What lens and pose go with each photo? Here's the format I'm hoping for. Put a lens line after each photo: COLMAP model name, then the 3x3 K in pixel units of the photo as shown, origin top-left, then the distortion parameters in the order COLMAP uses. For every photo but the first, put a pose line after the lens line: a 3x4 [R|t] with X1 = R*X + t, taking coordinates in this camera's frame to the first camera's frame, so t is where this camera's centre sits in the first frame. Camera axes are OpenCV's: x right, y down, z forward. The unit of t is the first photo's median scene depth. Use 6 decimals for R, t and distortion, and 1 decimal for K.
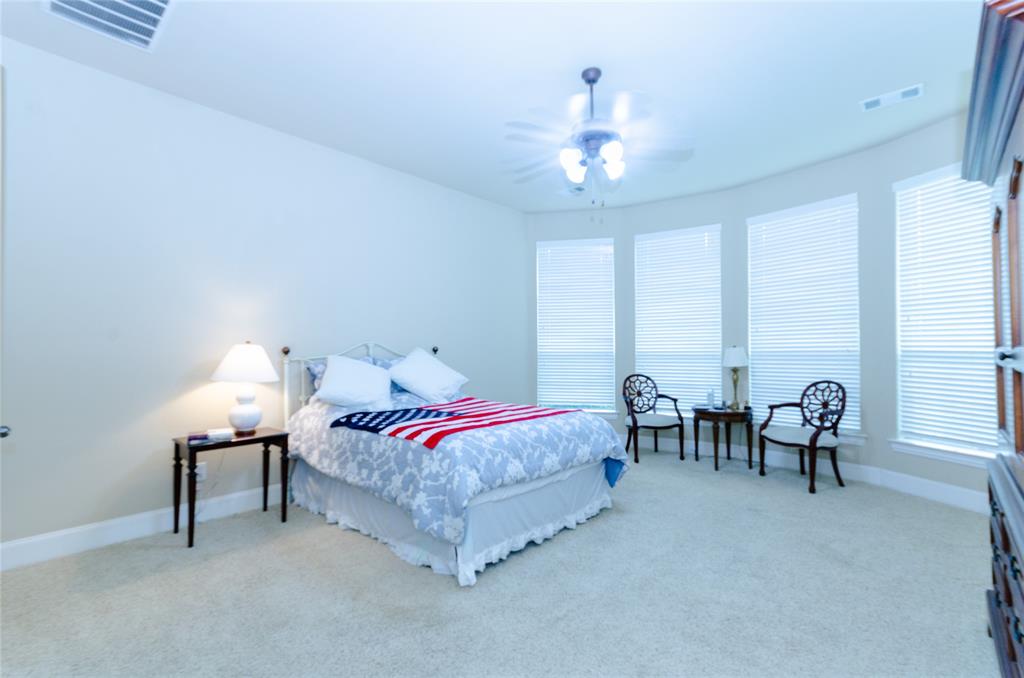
lens RADIAL K [[455.8, 0, 511.7], [0, 455.8, 341.1], [0, 0, 1]] dist [0.004083, 0.001812]
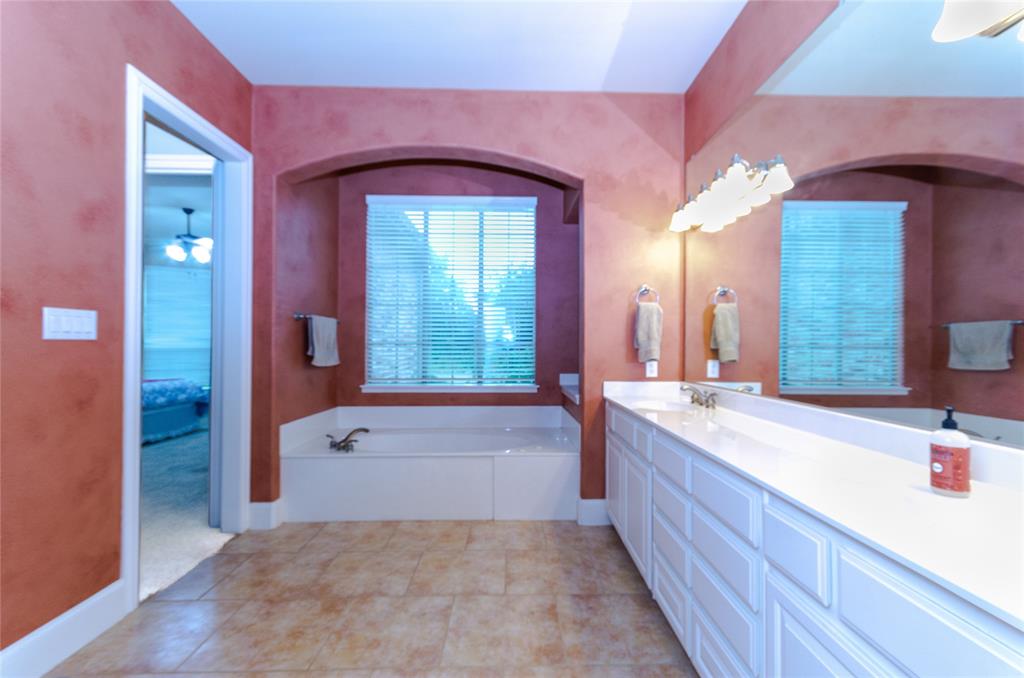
lens RADIAL K [[455.8, 0, 512.2], [0, 455.8, 342.2], [0, 0, 1]] dist [0.004083, 0.001812]
pose [[0.727630, 0.010862, 0.685884, -0.162576], [-0.013504, 0.999908, -0.001508, -0.013073], [-0.685837, -0.008165, 0.727709, -1.440063]]
